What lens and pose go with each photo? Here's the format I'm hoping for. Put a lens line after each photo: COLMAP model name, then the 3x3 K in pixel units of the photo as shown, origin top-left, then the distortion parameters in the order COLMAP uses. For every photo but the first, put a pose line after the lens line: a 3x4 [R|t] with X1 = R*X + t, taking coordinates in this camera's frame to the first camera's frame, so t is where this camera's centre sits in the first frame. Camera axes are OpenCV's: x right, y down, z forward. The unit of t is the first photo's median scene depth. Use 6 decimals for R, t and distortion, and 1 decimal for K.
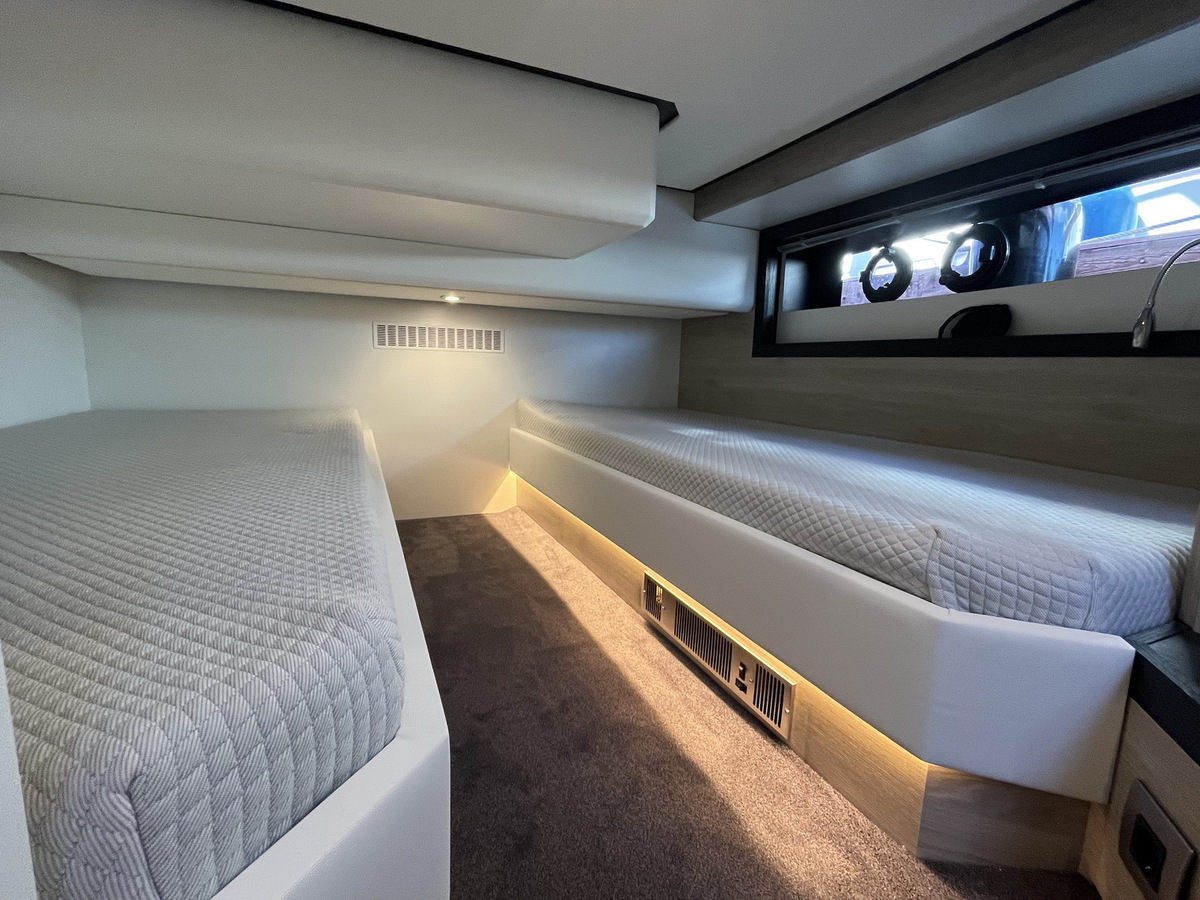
lens RADIAL K [[549.5, 0, 600.0], [0, 549.5, 450.0], [0, 0, 1]] dist [-0.000151, -0.000272]
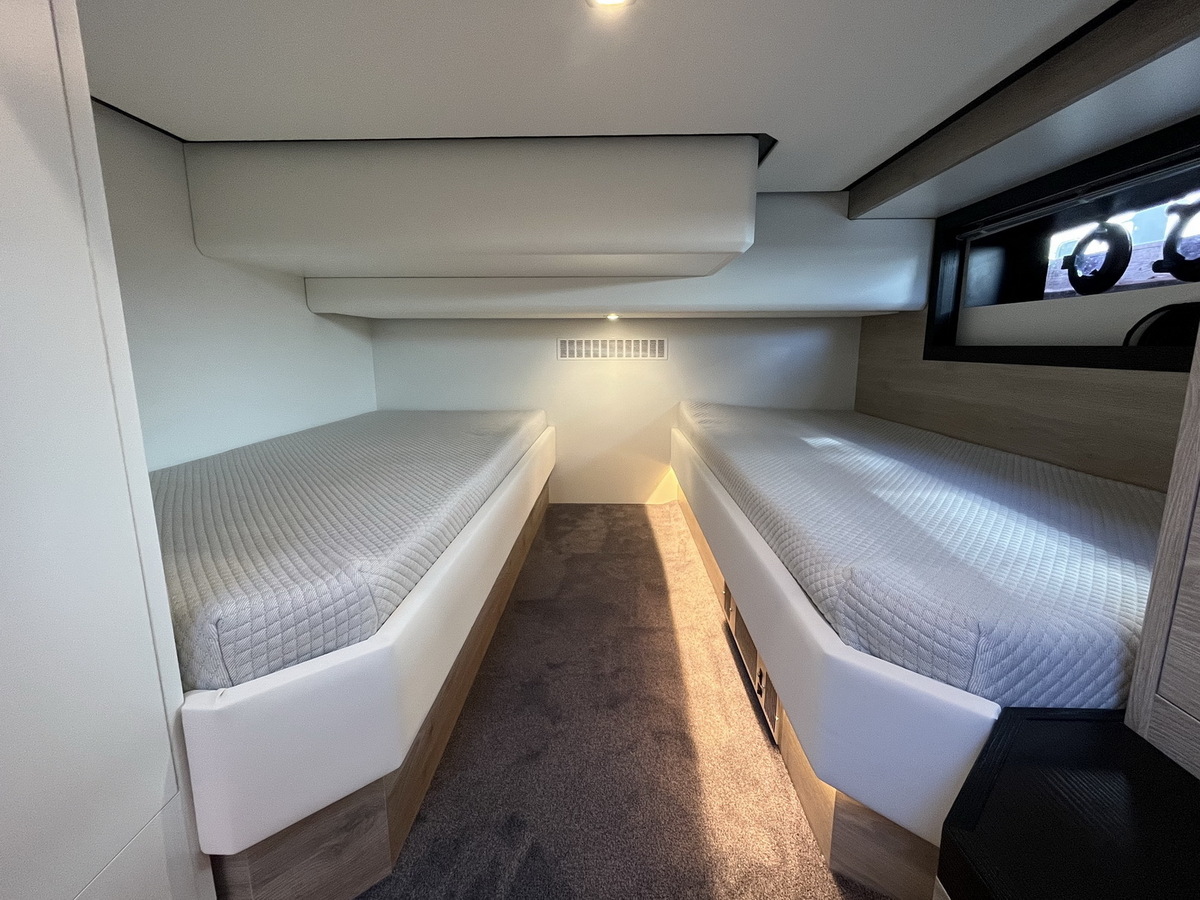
lens RADIAL K [[549.5, 0, 600.0], [0, 549.5, 450.0], [0, 0, 1]] dist [-0.000151, -0.000272]
pose [[0.901050, 0.048388, -0.431008, 0.238371], [-0.035700, 0.998659, 0.037484, -0.042761], [0.432244, -0.018389, 0.901569, -0.062548]]
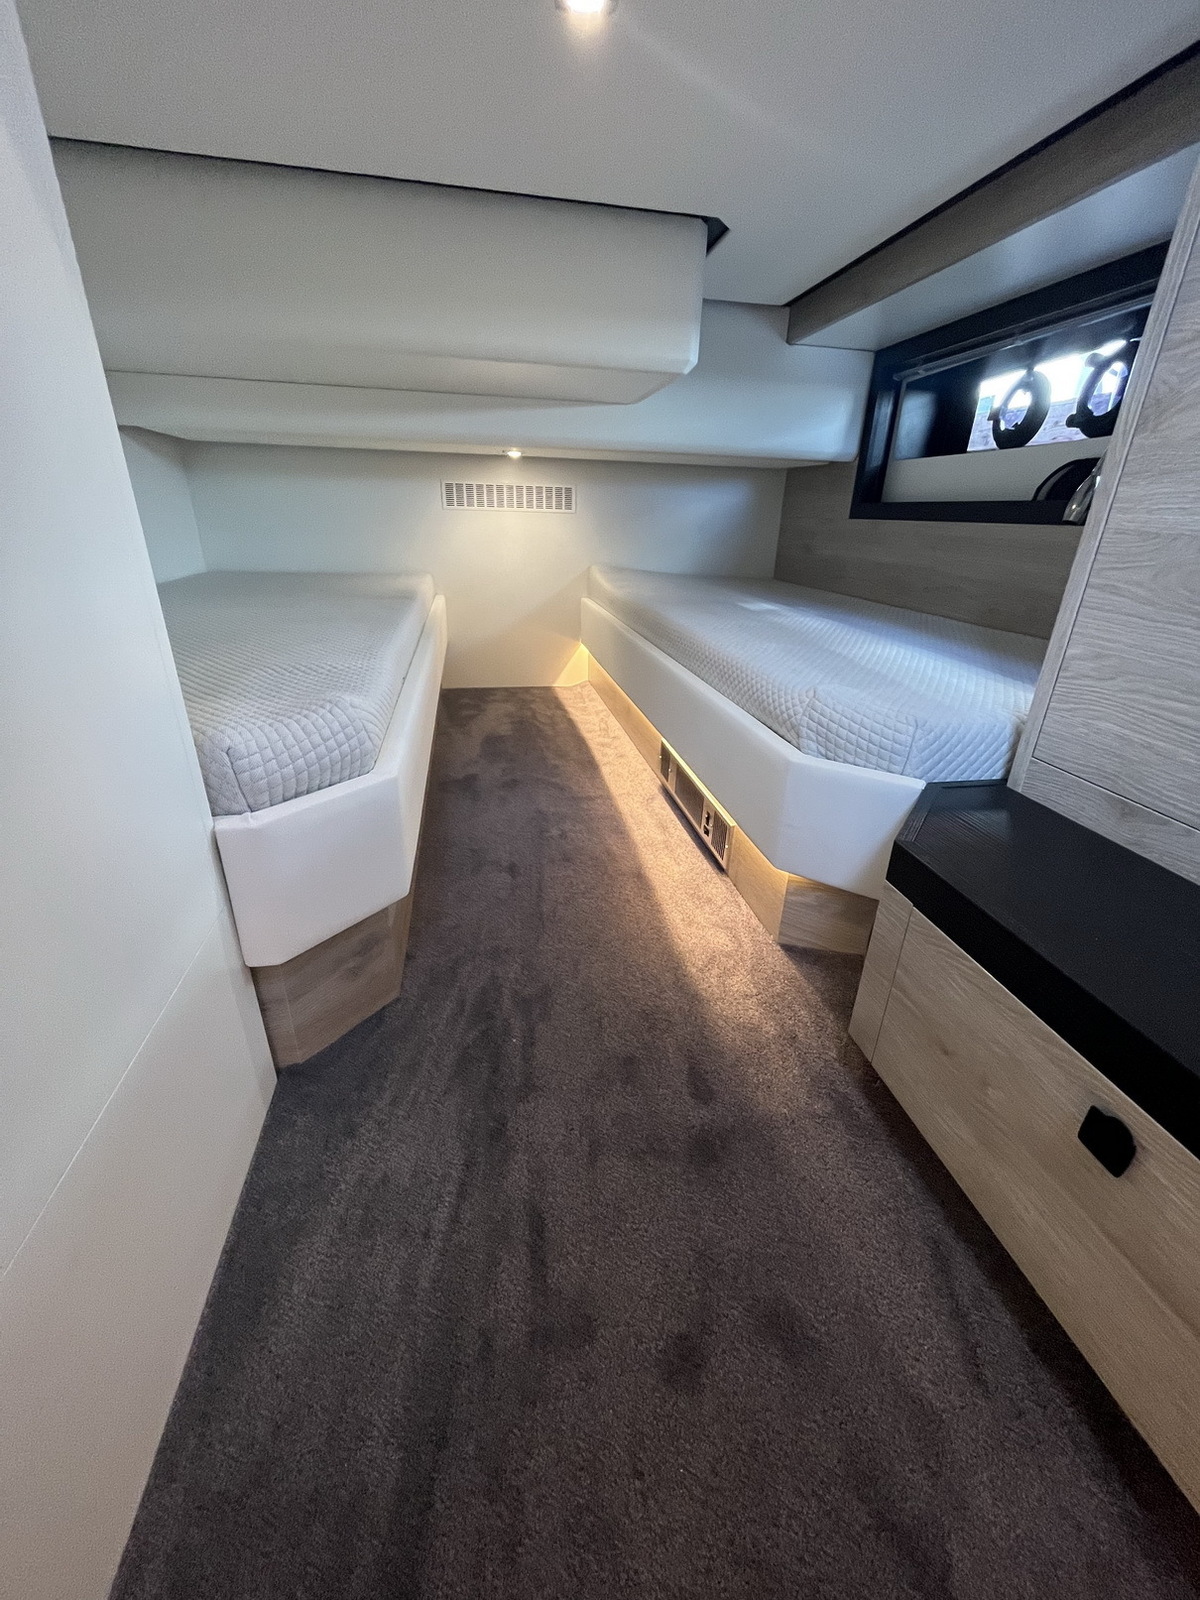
lens RADIAL K [[642.4, 0, 604.0], [0, 642.4, 805.0], [0, 0, 1]] dist [-0.005972, -0.000045]
pose [[0.974505, 0.090856, -0.205147, 0.182484], [-0.033276, 0.962755, 0.268320, 0.009080], [0.221885, -0.254653, 0.941233, -0.184965]]
